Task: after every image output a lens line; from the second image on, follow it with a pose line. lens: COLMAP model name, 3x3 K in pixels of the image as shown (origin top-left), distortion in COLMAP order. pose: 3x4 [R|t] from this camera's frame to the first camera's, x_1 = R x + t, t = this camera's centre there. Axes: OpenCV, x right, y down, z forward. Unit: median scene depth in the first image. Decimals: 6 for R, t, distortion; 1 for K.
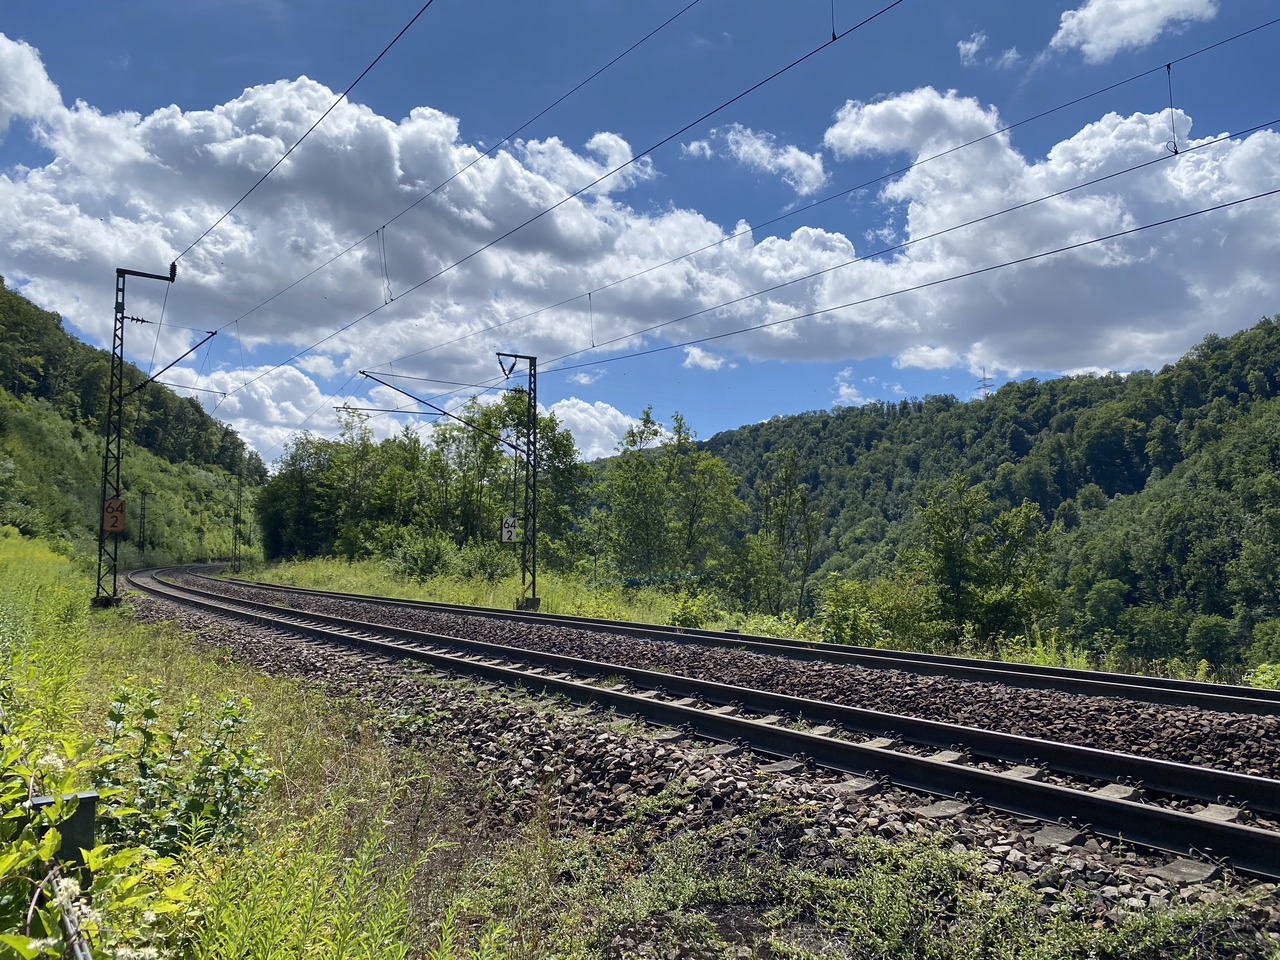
lens RADIAL K [[1209.6, 0, 726.5], [0, 1209.6, 371.5], [0, 0, 1]] dist [0.023702, 0.009188]
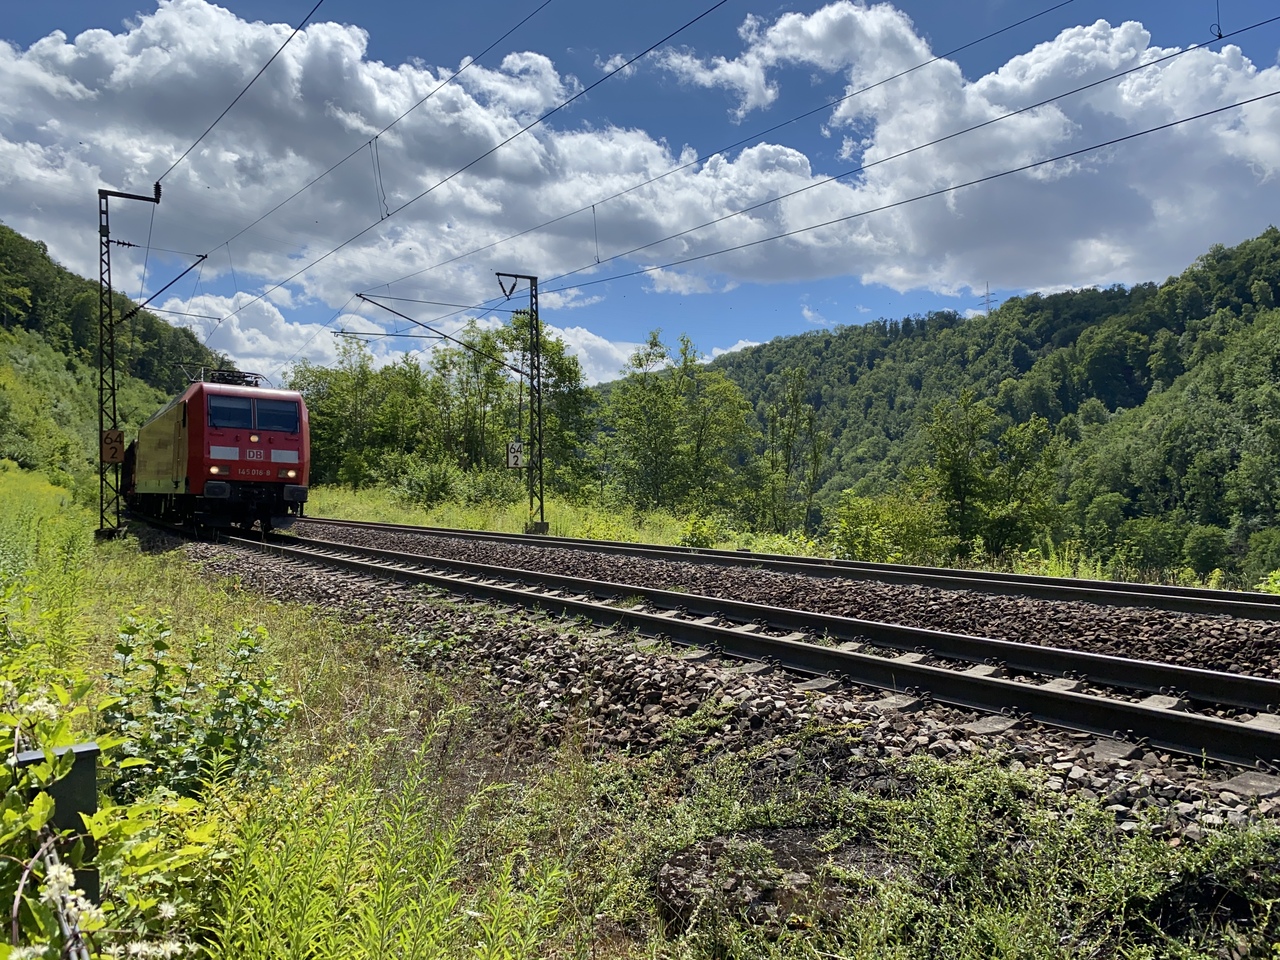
lens RADIAL K [[987.7, 0, 635.2], [0, 987.7, 433.4], [0, 0, 1]] dist [0.050450, -0.040604]
pose [[0.999768, -0.020518, 0.006523, -0.100609], [0.019918, 0.996465, 0.081617, 0.057730], [-0.008174, -0.081468, 0.996642, 0.225690]]
